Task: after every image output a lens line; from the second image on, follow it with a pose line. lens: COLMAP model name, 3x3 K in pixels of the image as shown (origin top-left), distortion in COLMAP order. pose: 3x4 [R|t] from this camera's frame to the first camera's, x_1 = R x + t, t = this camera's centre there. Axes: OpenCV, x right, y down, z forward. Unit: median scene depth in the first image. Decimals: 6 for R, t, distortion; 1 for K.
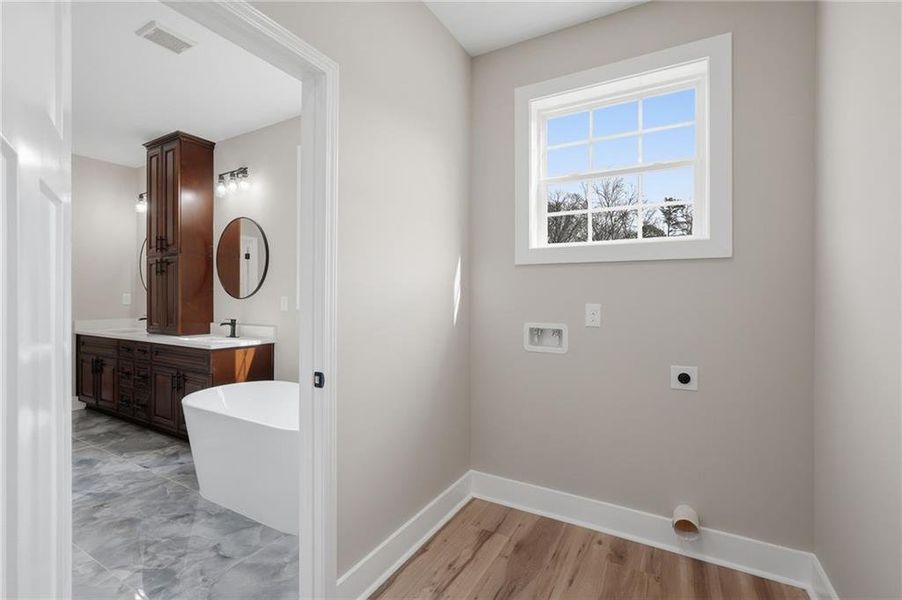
lens RADIAL K [[403.1, 0, 451.4], [0, 403.1, 296.6], [0, 0, 1]] dist [-0.008963, 0.001328]
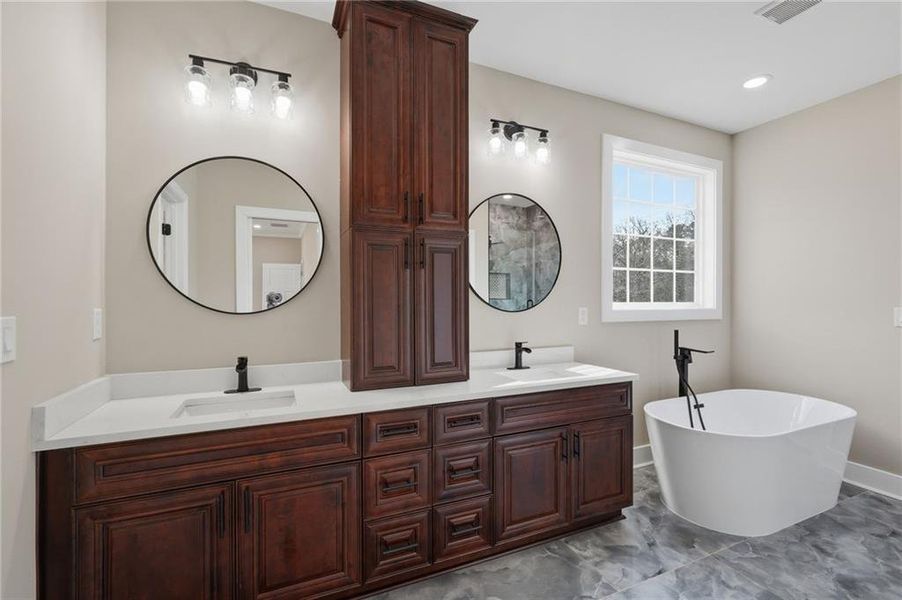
lens RADIAL K [[398.0, 0, 451.0], [0, 398.0, 300.0], [0, 0, 1]] dist [-0.004704, 0.004476]
pose [[0.589764, -0.005241, 0.807559, -1.490260], [0.000095, 0.999979, 0.006421, -0.025492], [-0.807576, -0.003710, 0.589752, 0.893563]]
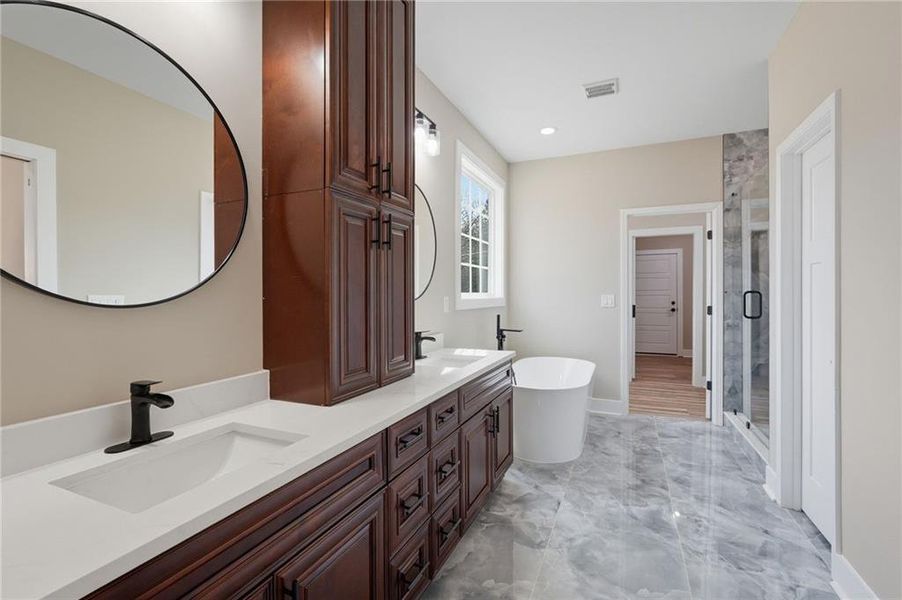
lens RADIAL K [[403.1, 0, 451.4], [0, 403.1, 296.6], [0, 0, 1]] dist [-0.008963, 0.001328]
pose [[-0.099502, -0.009300, 0.994994, -1.568395], [0.002274, 0.999952, 0.009574, -0.012169], [-0.995035, 0.003215, -0.099476, 1.303911]]
